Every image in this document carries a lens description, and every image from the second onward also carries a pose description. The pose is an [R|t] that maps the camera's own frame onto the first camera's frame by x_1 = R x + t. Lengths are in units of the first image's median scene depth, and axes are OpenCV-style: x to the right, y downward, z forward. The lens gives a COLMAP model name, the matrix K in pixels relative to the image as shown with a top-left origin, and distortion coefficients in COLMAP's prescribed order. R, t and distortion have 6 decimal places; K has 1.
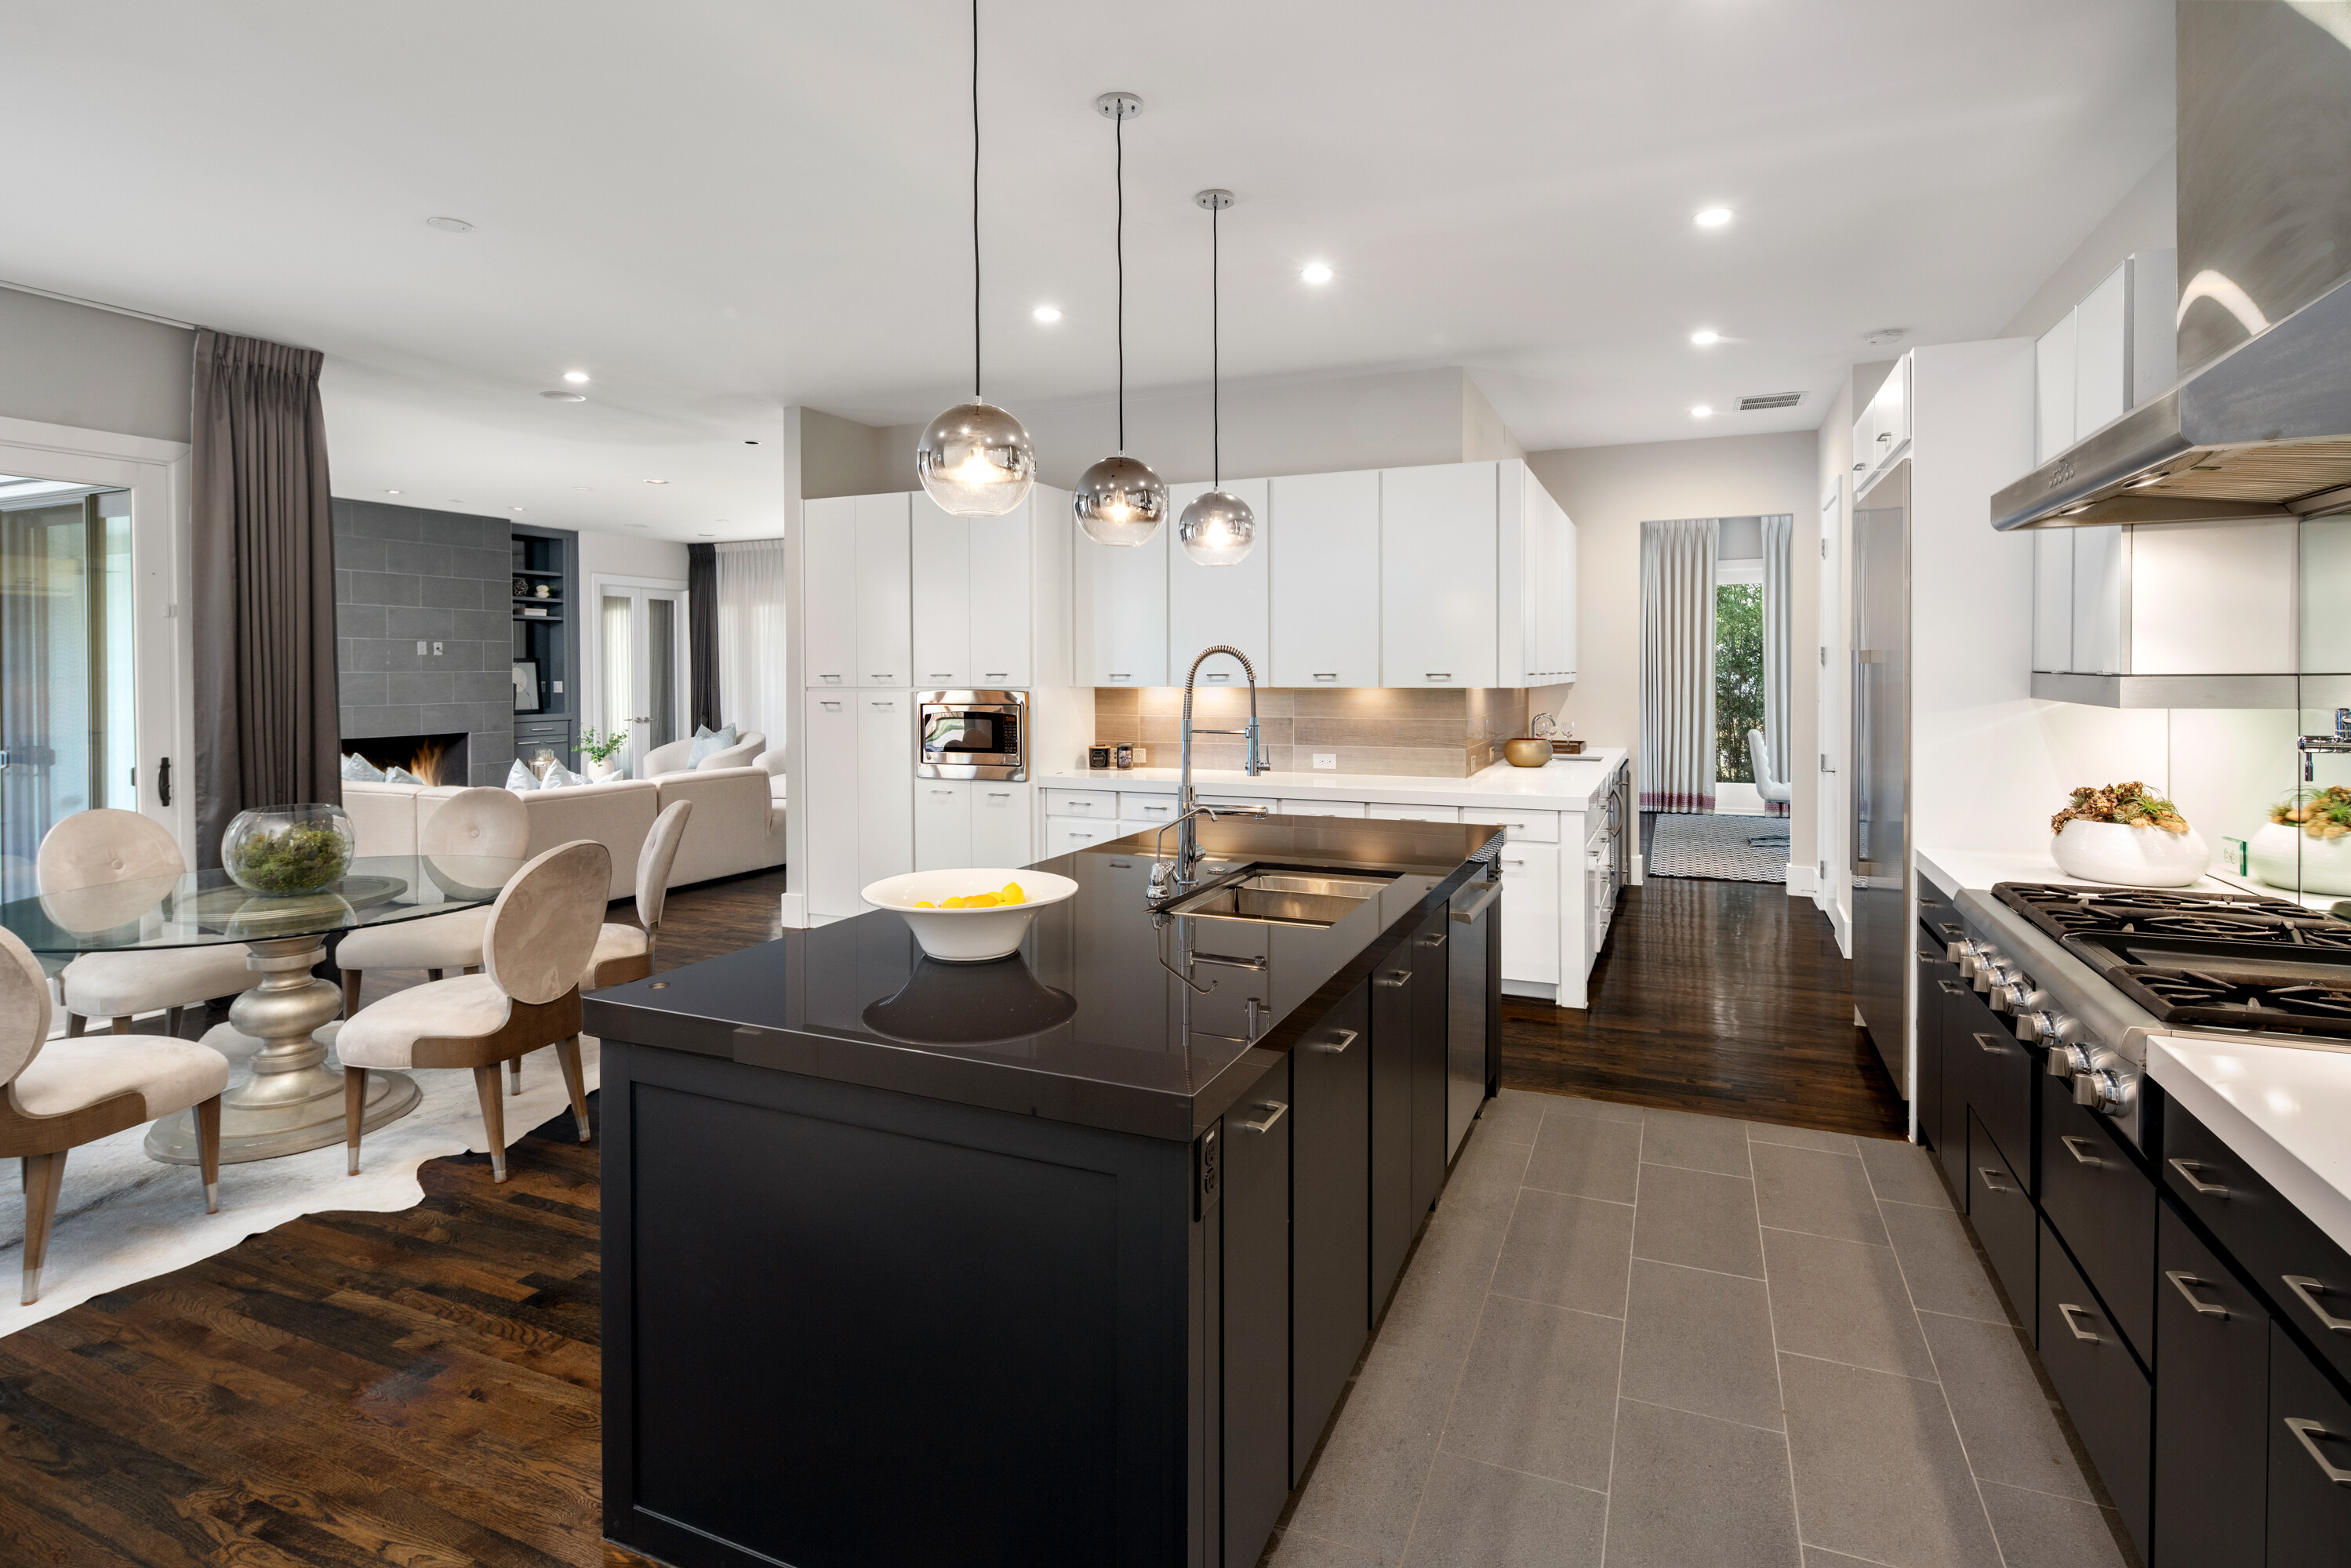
lens RADIAL K [[1160.4, 0, 1165.5], [0, 1160.4, 677.8], [0, 0, 1]] dist [-0.001058, -0.001209]
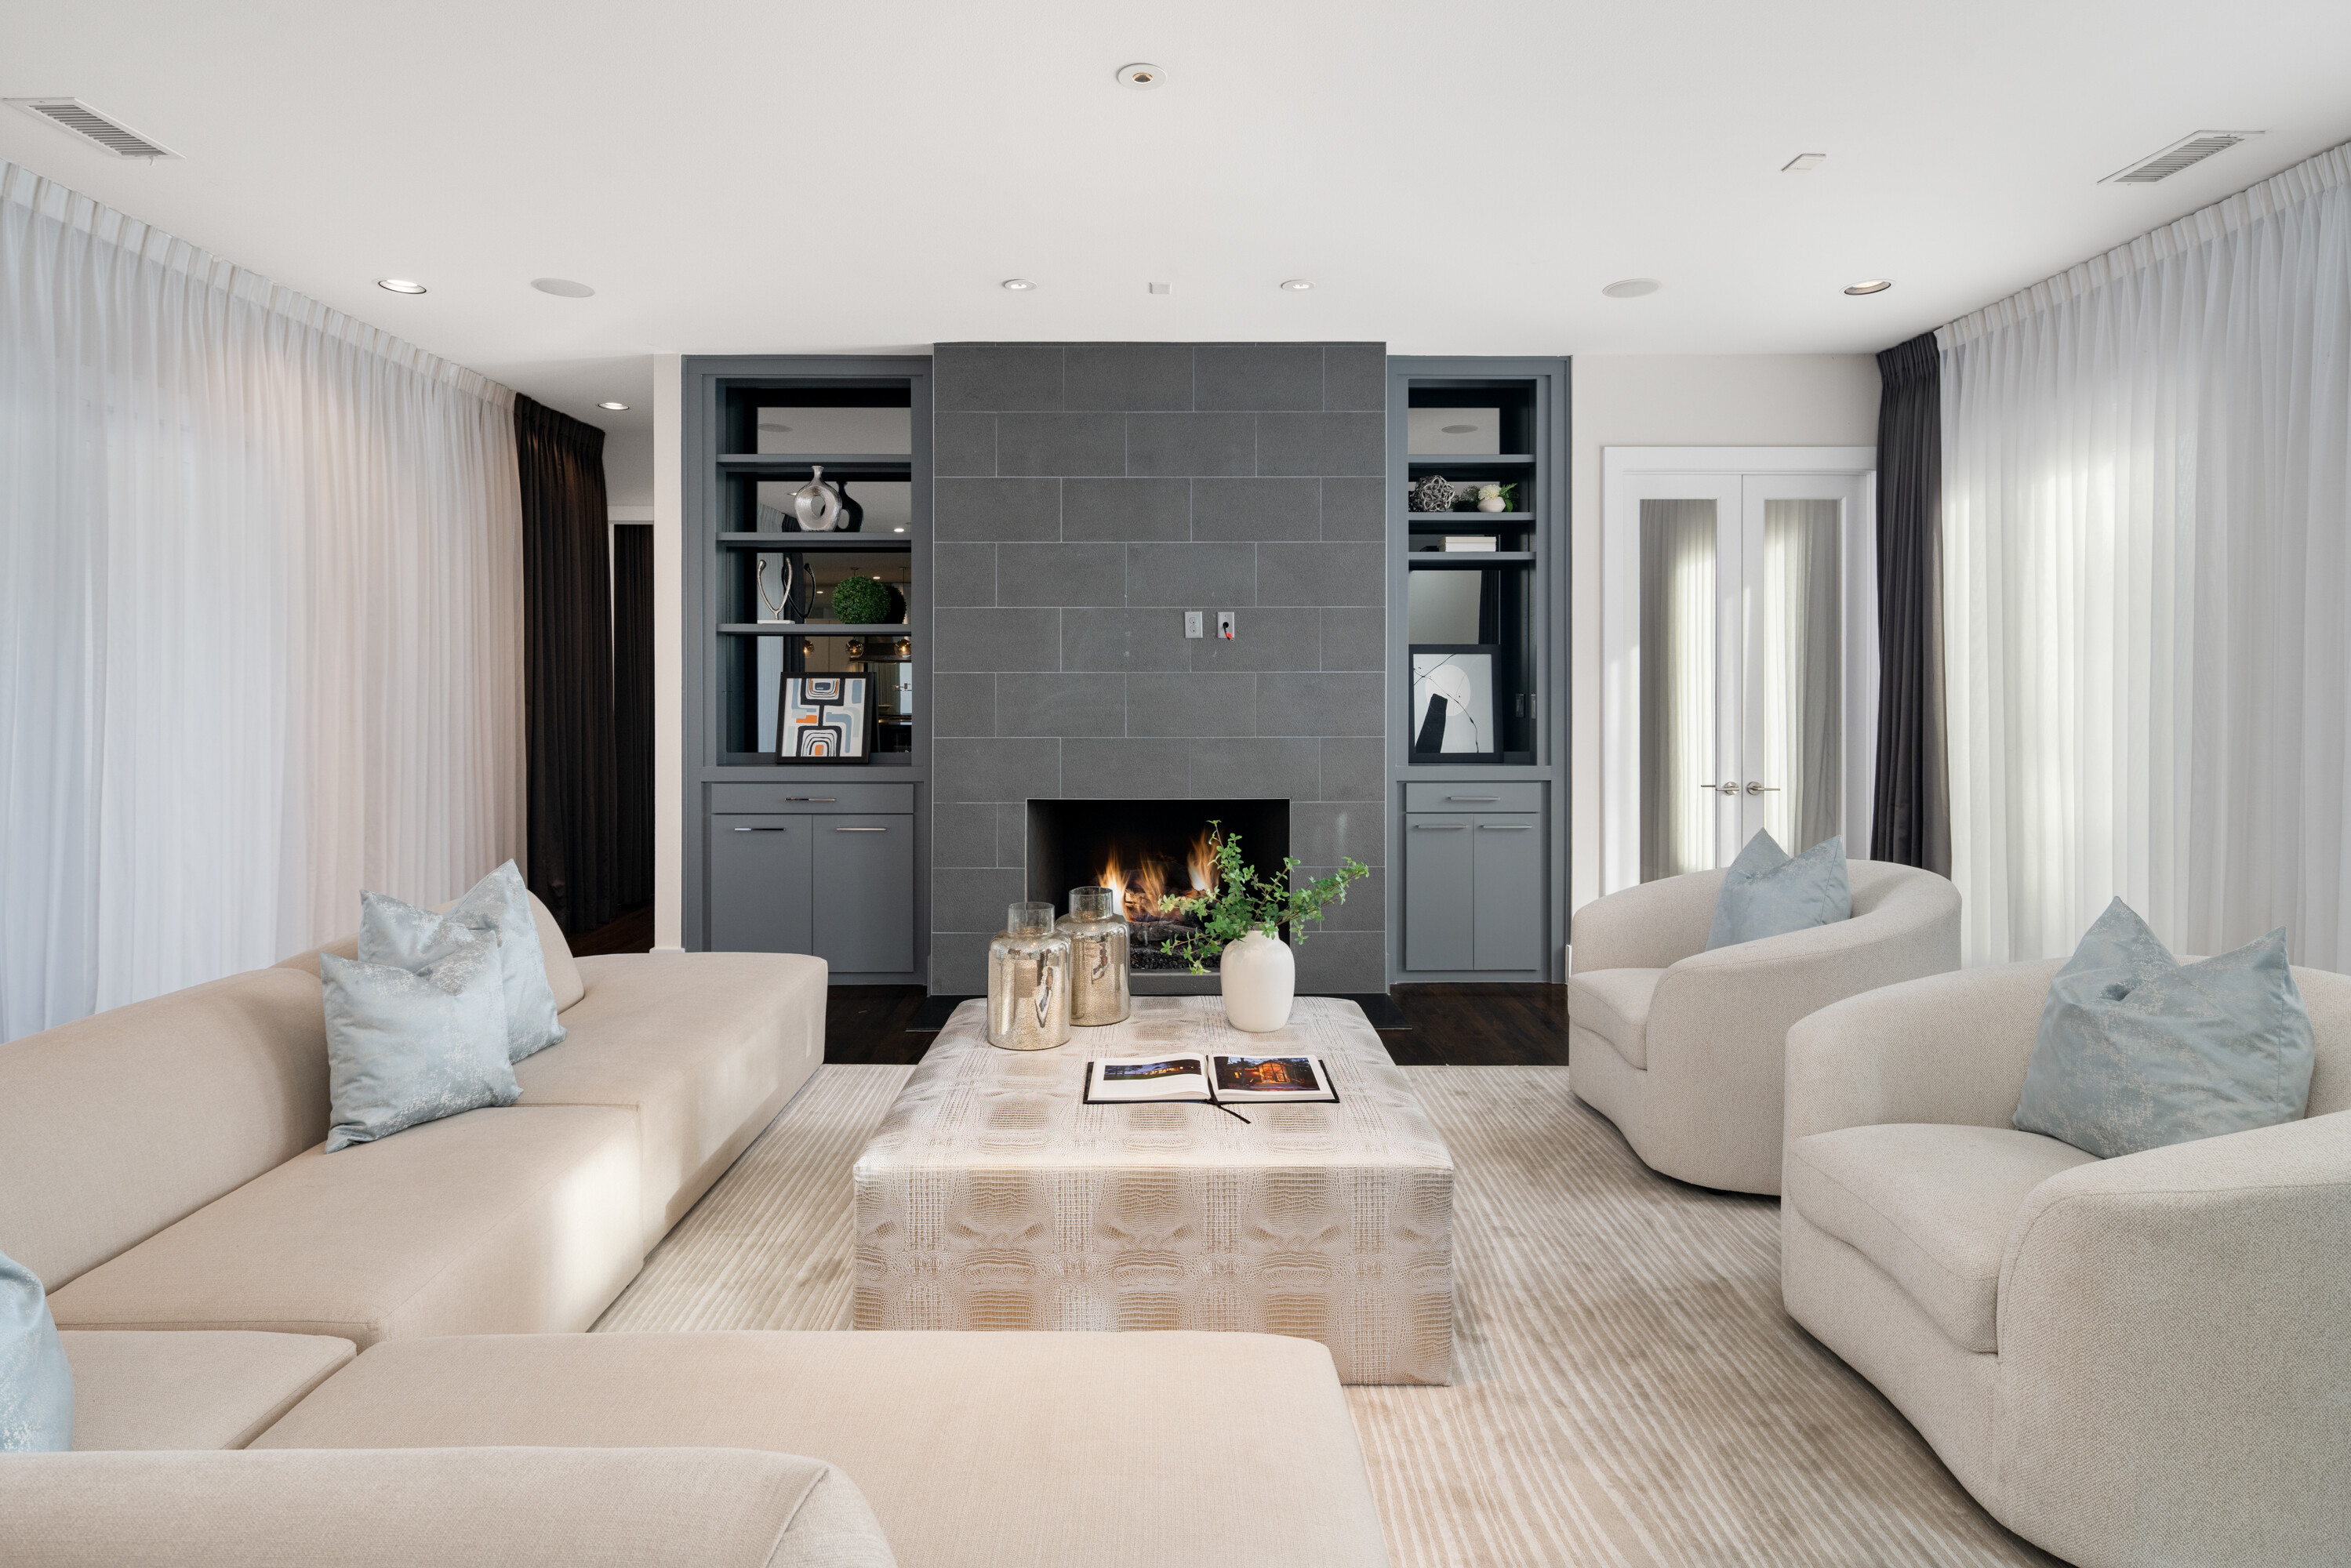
lens RADIAL K [[1160.4, 0, 1160.6], [0, 1160.4, 693.6], [0, 0, 1]] dist [-0.001058, -0.001209]
pose [[0.423319, 0.007453, -0.905950, -0.171129], [-0.006248, 0.999966, 0.005307, 0.001349], [0.905959, 0.003414, 0.423351, 0.680527]]
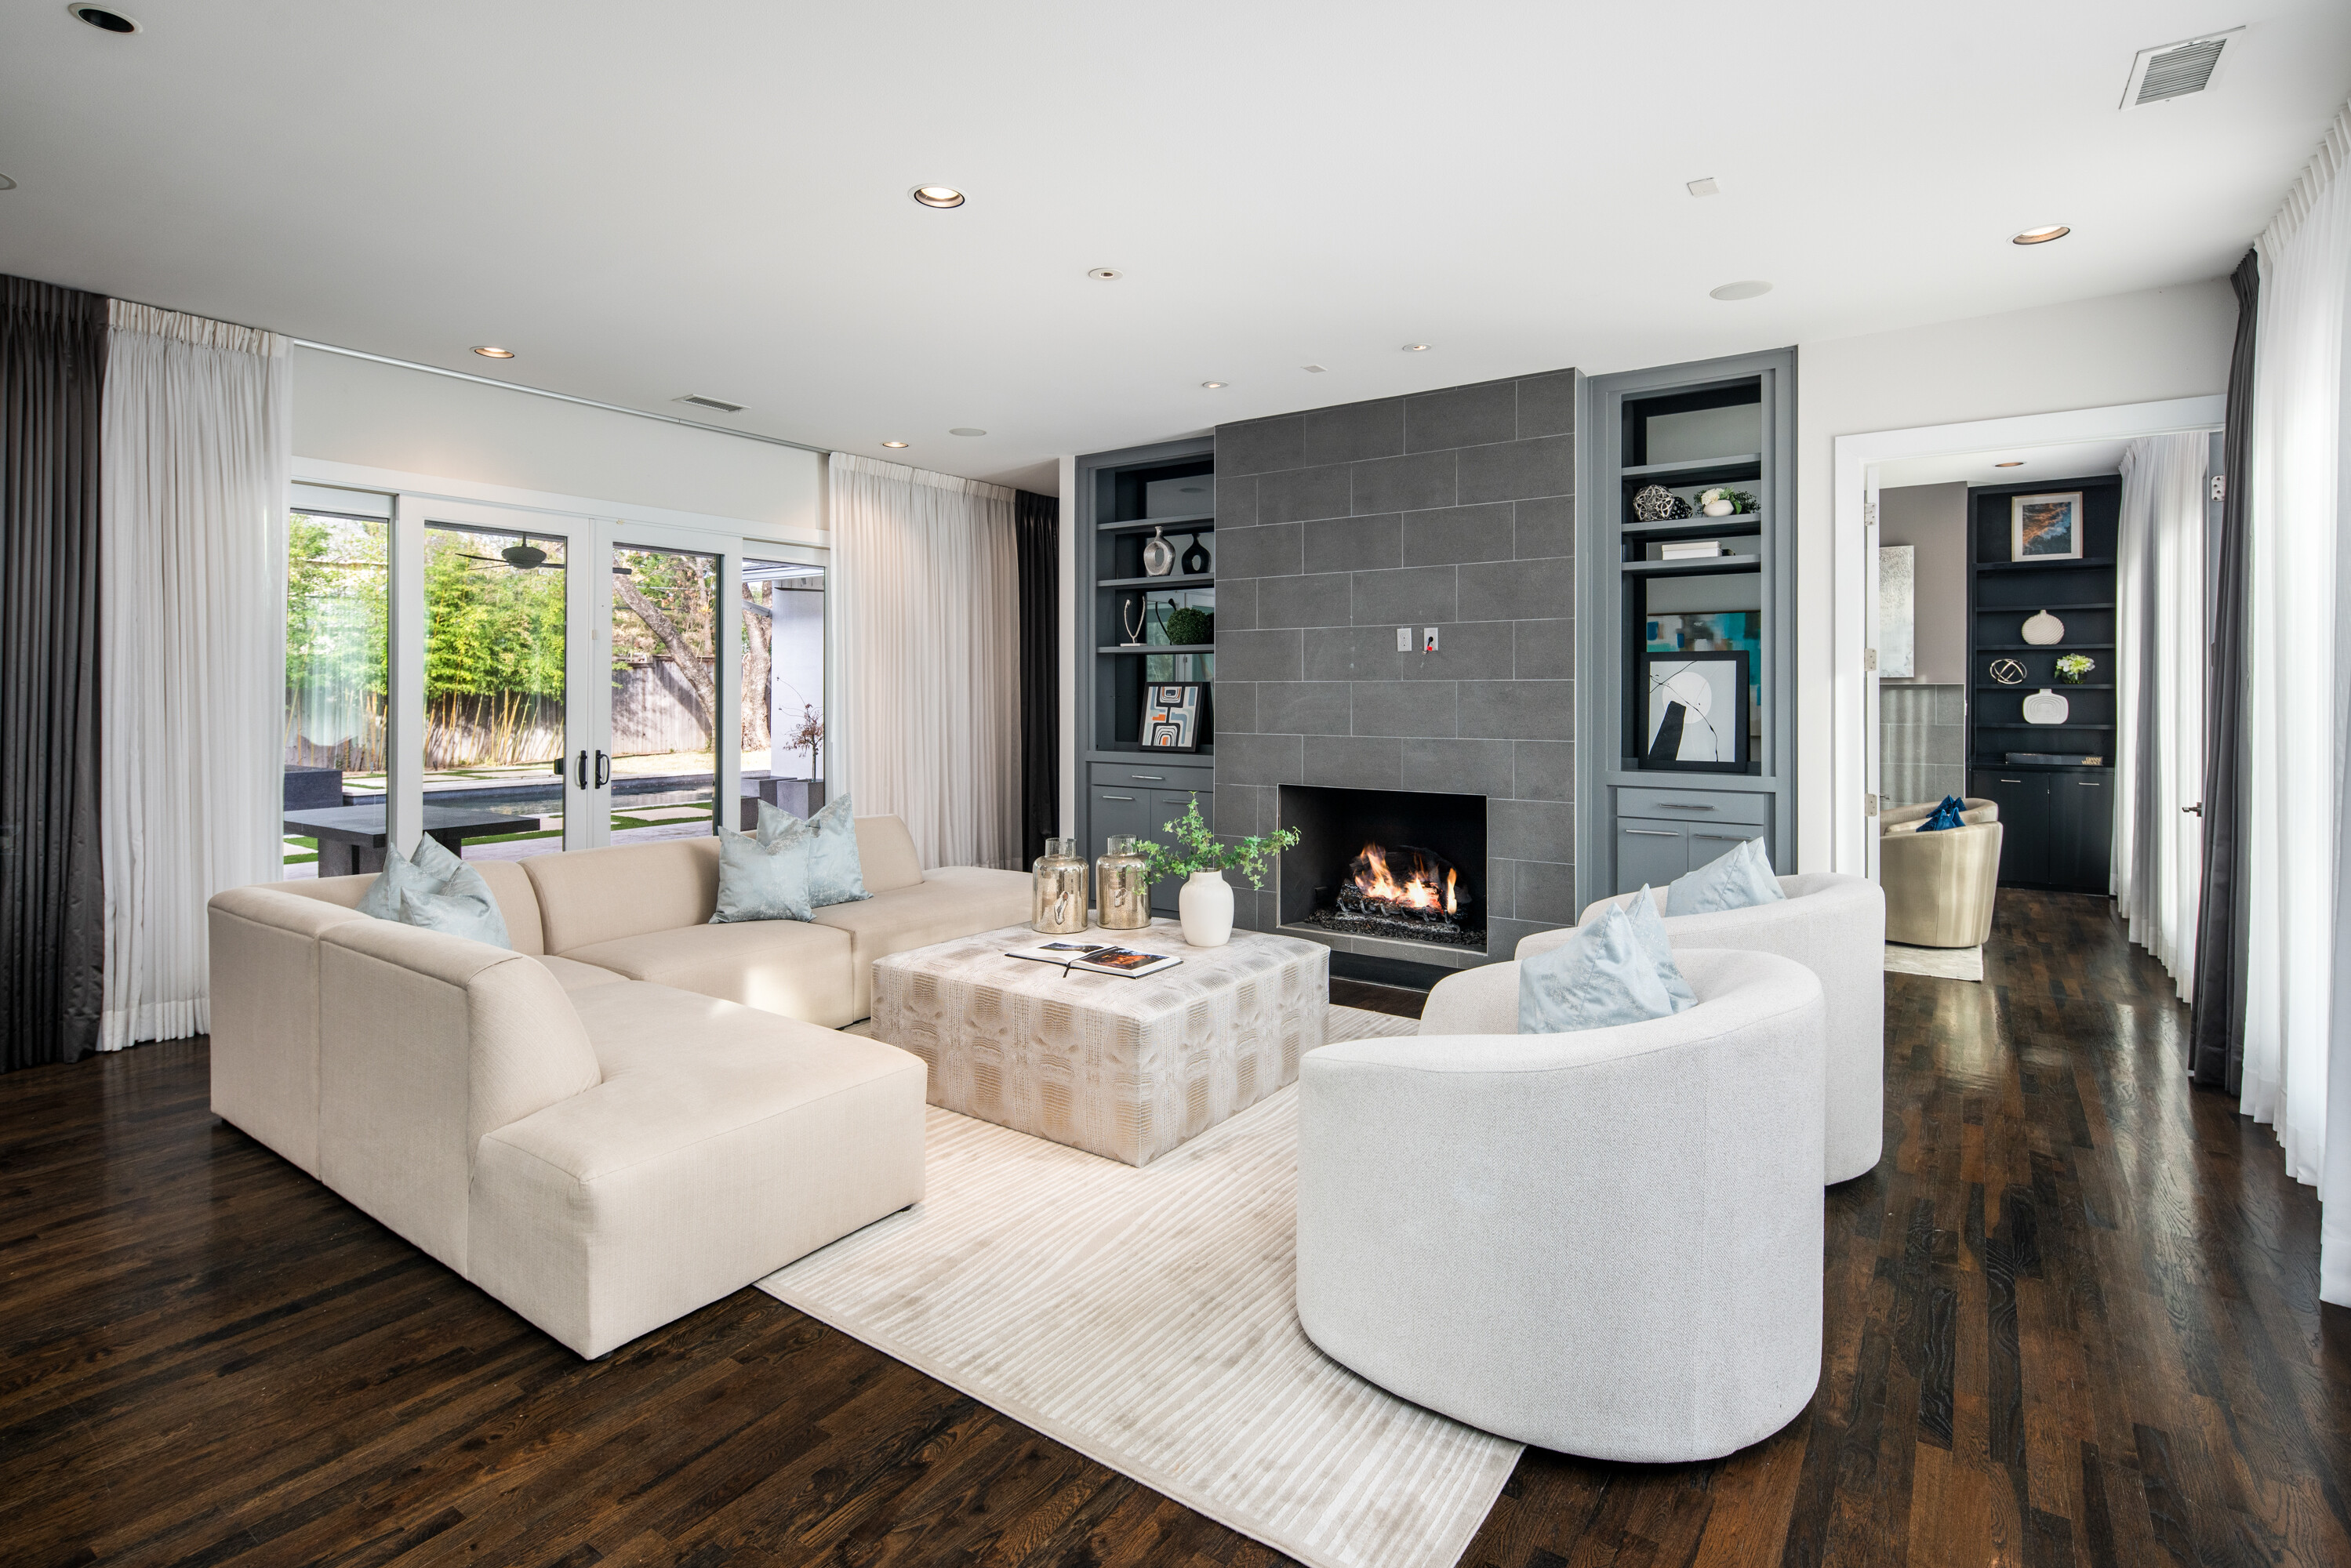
lens RADIAL K [[1160.4, 0, 1143.8], [0, 1160.4, 703.3], [0, 0, 1]] dist [-0.001058, -0.001209]
pose [[-0.195551, 0.010840, -0.980634, -0.045124], [-0.007162, 0.999896, 0.012482, -0.000252], [0.980667, 0.009464, -0.195453, 0.864987]]
